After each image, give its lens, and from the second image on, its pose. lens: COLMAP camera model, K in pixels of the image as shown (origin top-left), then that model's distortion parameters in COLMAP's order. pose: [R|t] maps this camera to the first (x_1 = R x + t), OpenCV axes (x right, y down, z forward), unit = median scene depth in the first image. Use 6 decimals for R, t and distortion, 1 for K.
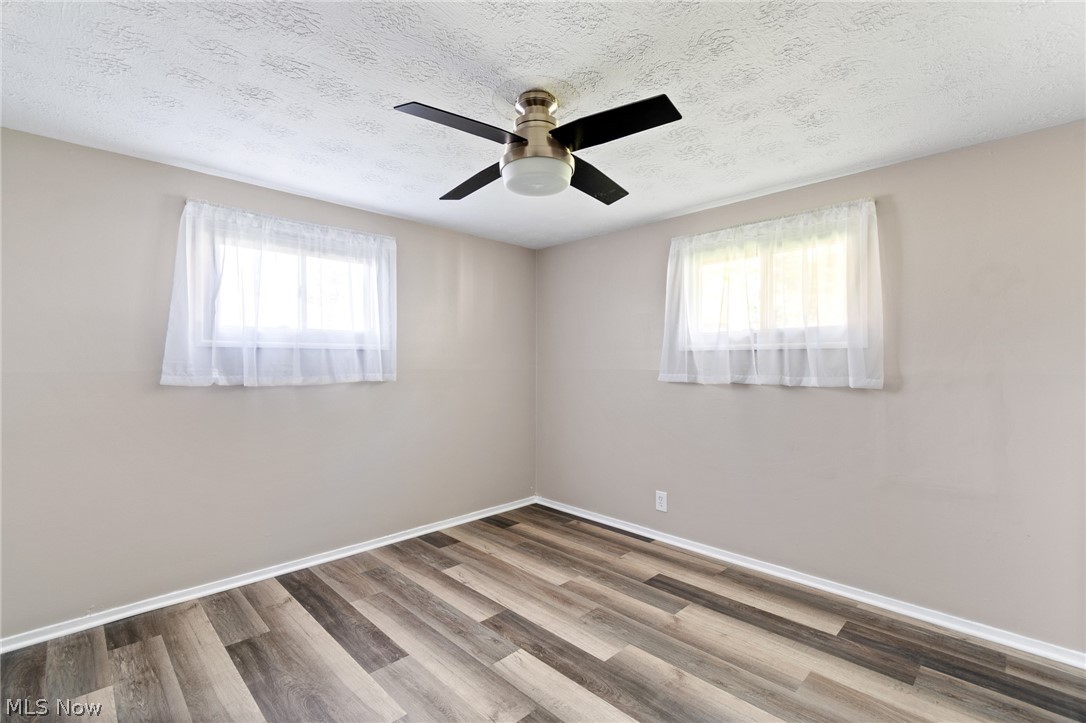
lens RADIAL K [[485.8, 0, 544.0], [0, 485.8, 366.3], [0, 0, 1]] dist [0.008604, -0.000484]
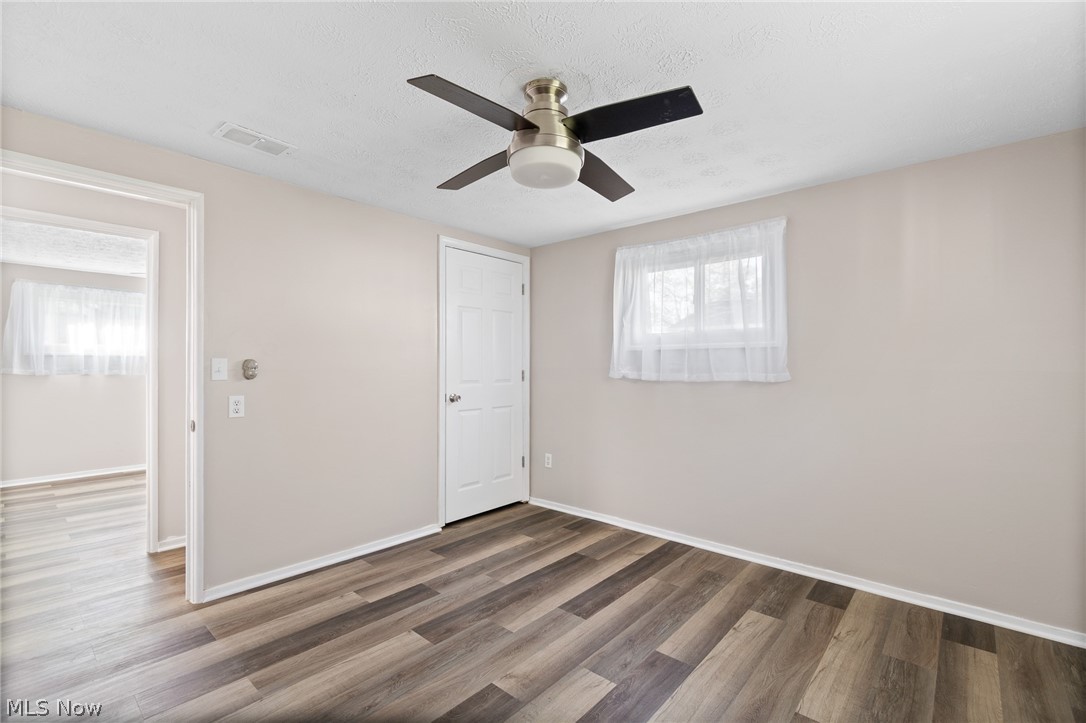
lens RADIAL K [[479.2, 0, 538.7], [0, 479.2, 369.2], [0, 0, 1]] dist [0.001114, -0.000026]
pose [[0.055798, 0.003904, -0.998434, 0.652589], [-0.005513, 0.999978, 0.003602, 0.008147], [0.998427, 0.005304, 0.055818, 0.656990]]
